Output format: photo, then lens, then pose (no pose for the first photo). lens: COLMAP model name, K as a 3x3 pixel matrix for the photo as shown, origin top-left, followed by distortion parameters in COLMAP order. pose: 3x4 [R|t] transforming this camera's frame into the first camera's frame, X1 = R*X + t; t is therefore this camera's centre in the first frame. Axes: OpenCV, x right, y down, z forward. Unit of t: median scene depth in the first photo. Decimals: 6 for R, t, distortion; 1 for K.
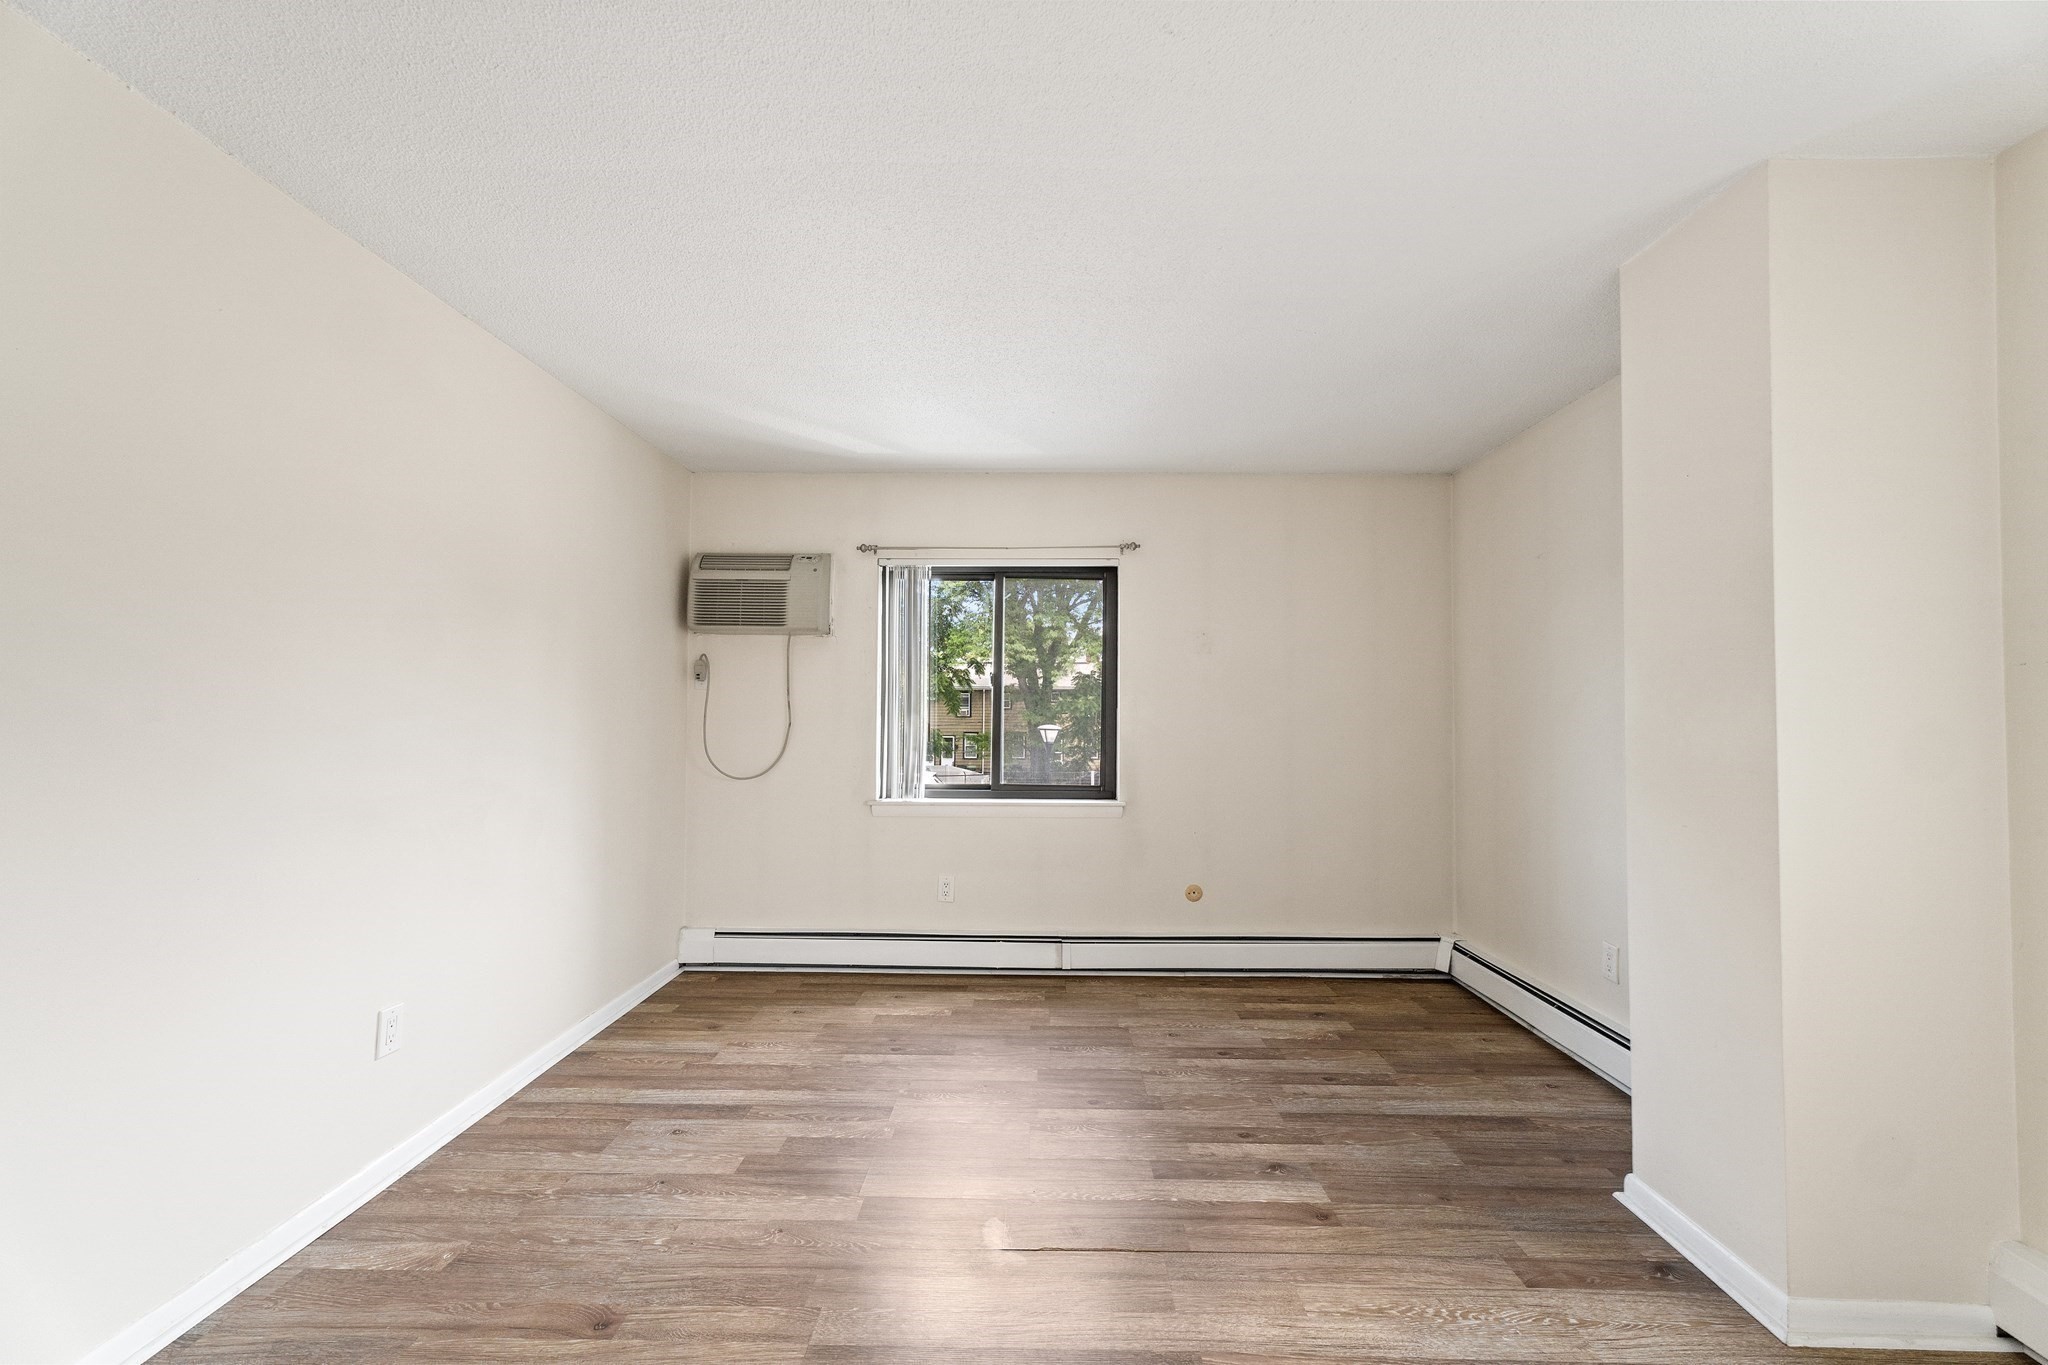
lens RADIAL K [[855.0, 0, 1024.0], [0, 855.0, 682.5], [0, 0, 1]] dist [0.002595, 0.000121]
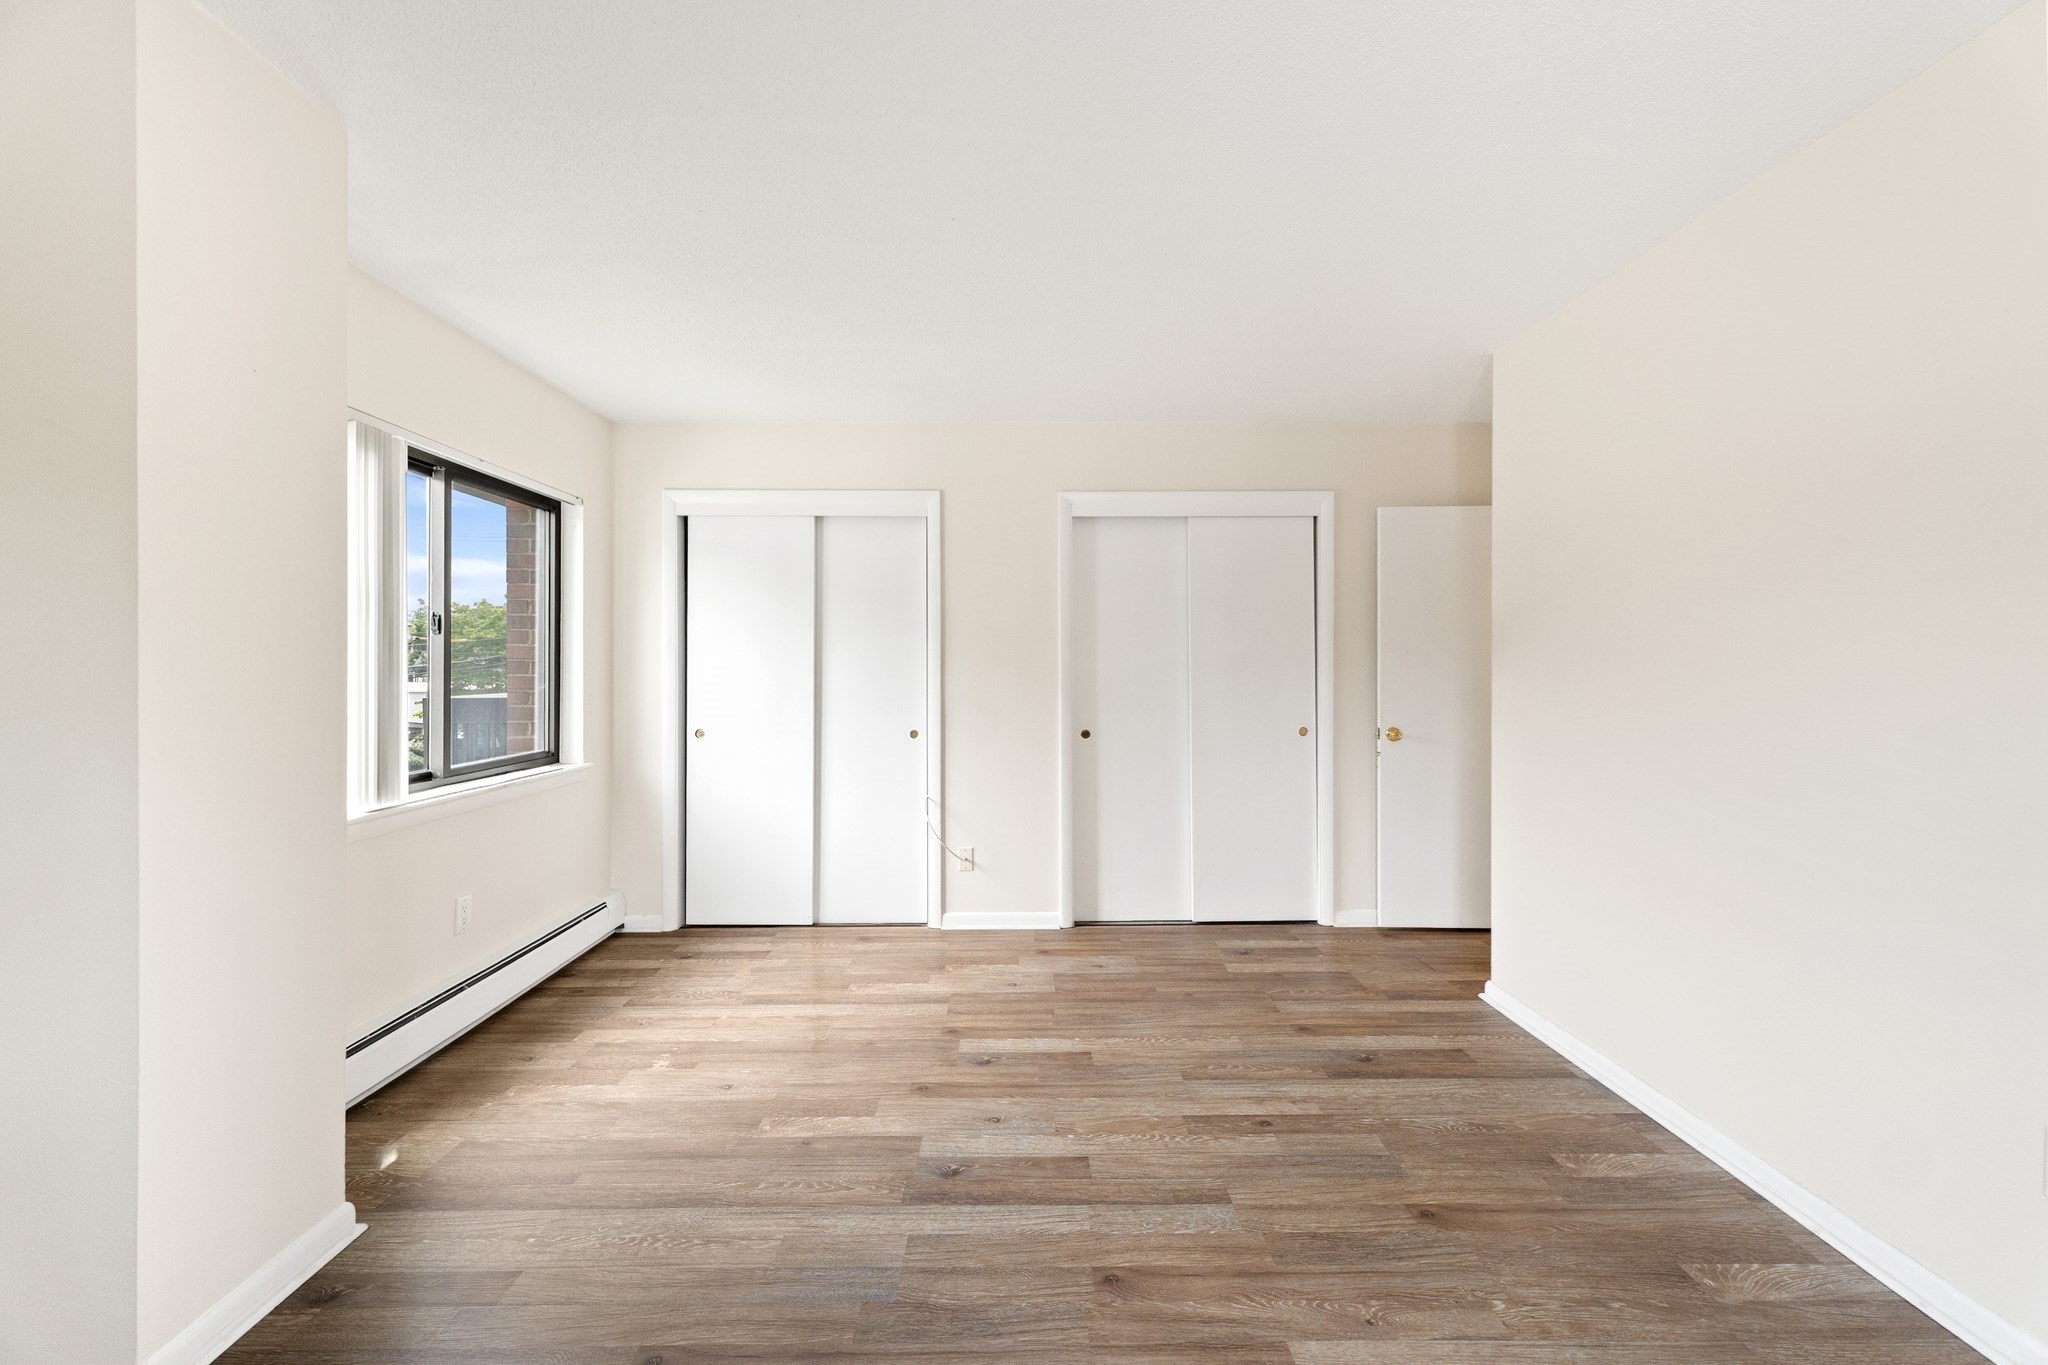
lens RADIAL K [[865.1, 0, 1025.2], [0, 865.1, 658.1], [0, 0, 1]] dist [0.004686, -0.000049]
pose [[-0.999308, -0.005699, -0.036744, 0.042643], [-0.004230, 0.999193, -0.039936, 0.038545], [0.036942, -0.039753, -0.998526, 1.161814]]
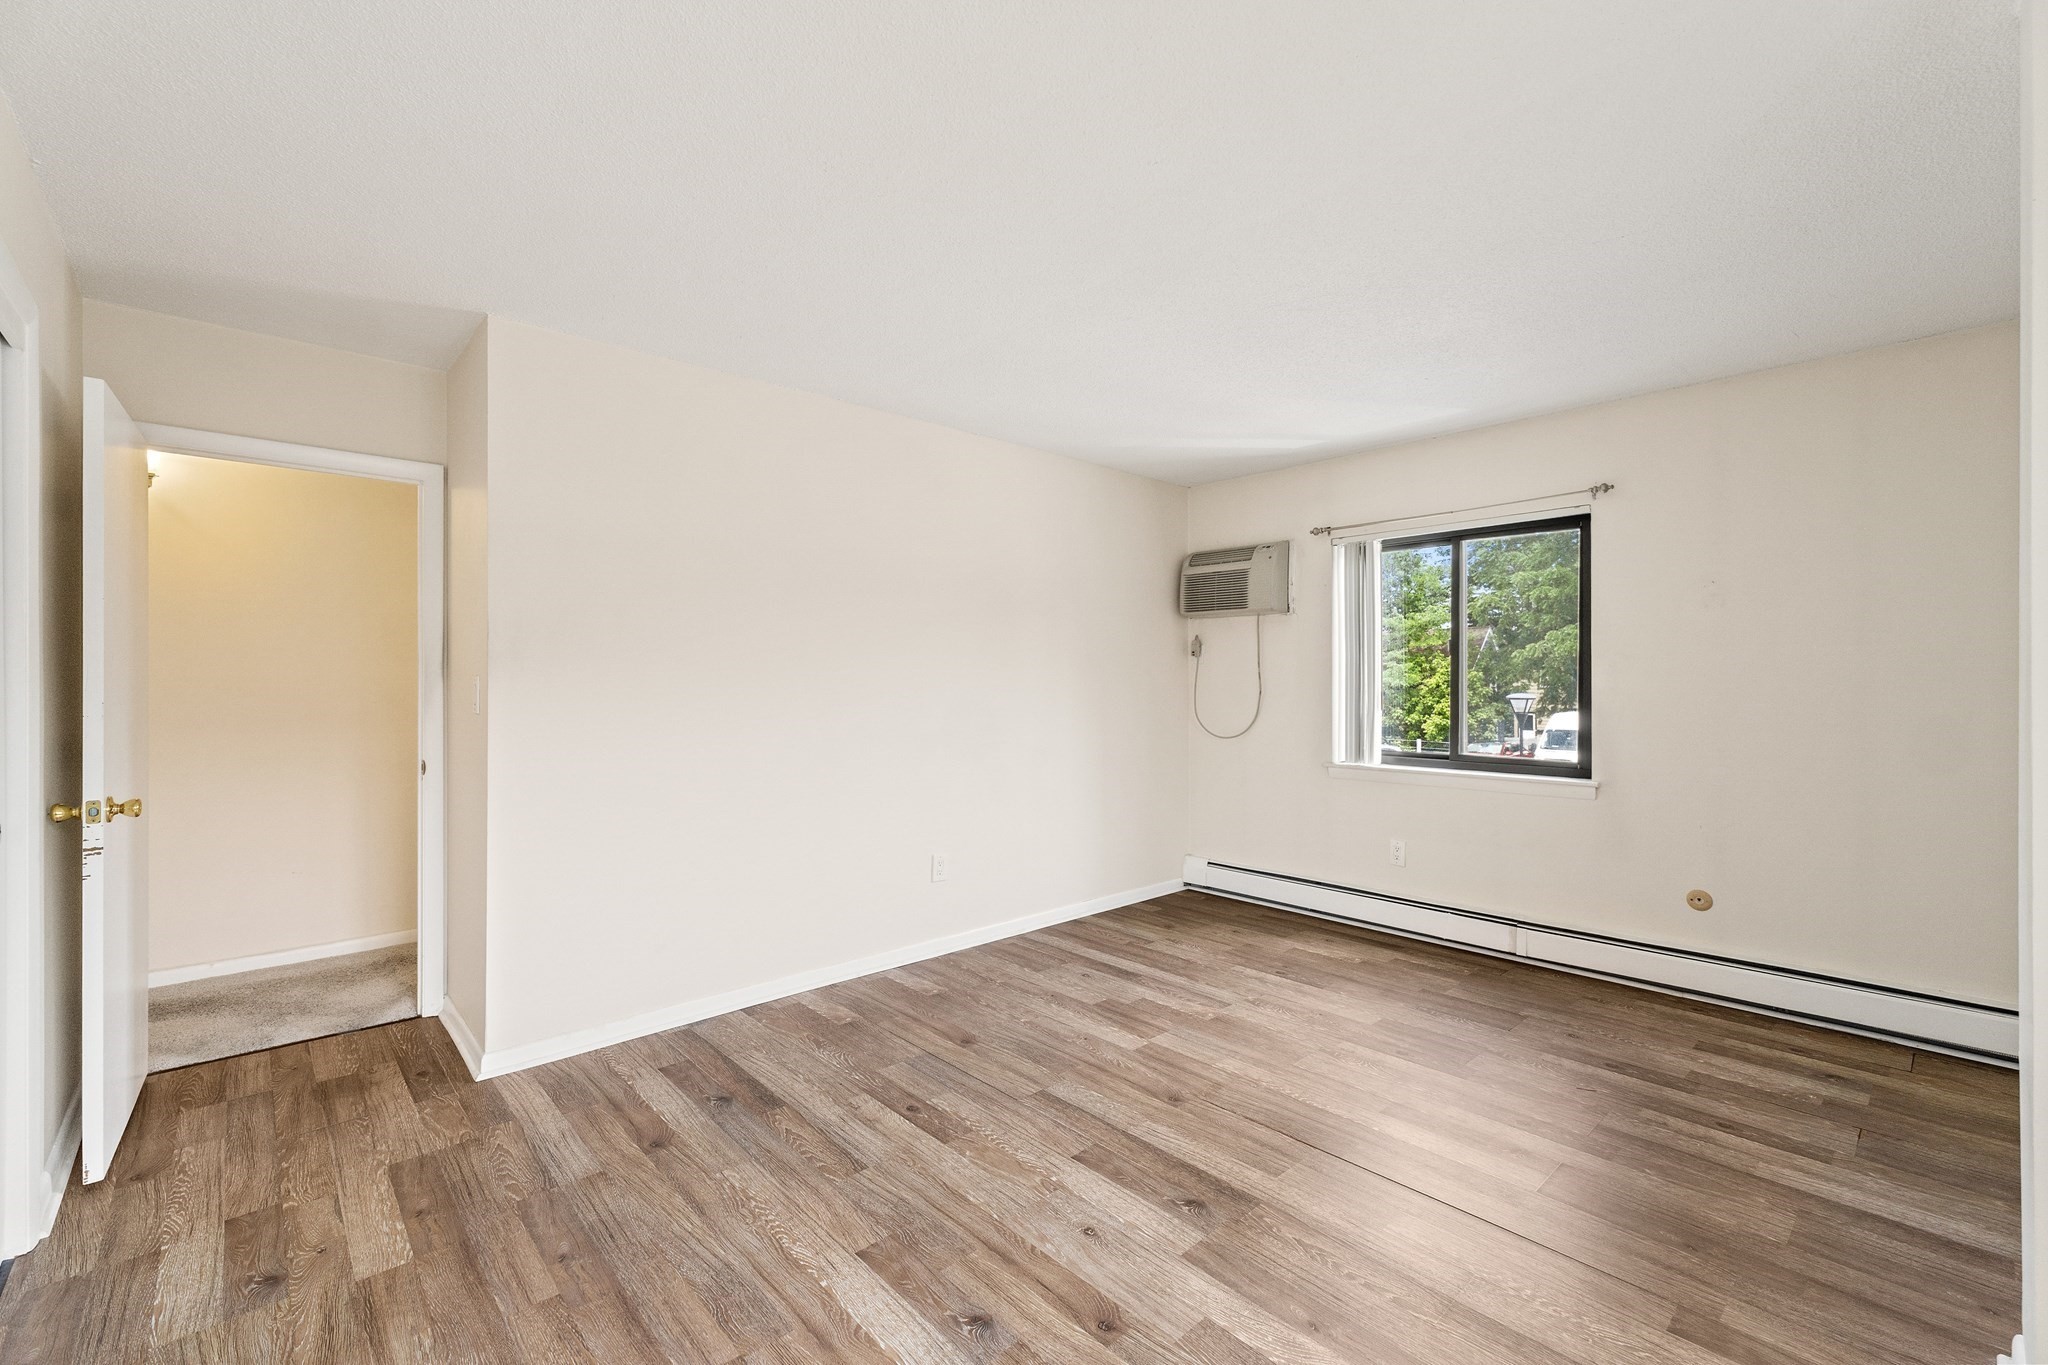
lens RADIAL K [[858.8, 0, 1024.0], [0, 858.8, 682.5], [0, 0, 1]] dist [0.002194, -0.000227]
pose [[0.687305, -0.004998, -0.726352, 0.451858], [0.029572, 0.999340, 0.021106, 0.001506], [0.725767, -0.035986, 0.686999, -0.035662]]
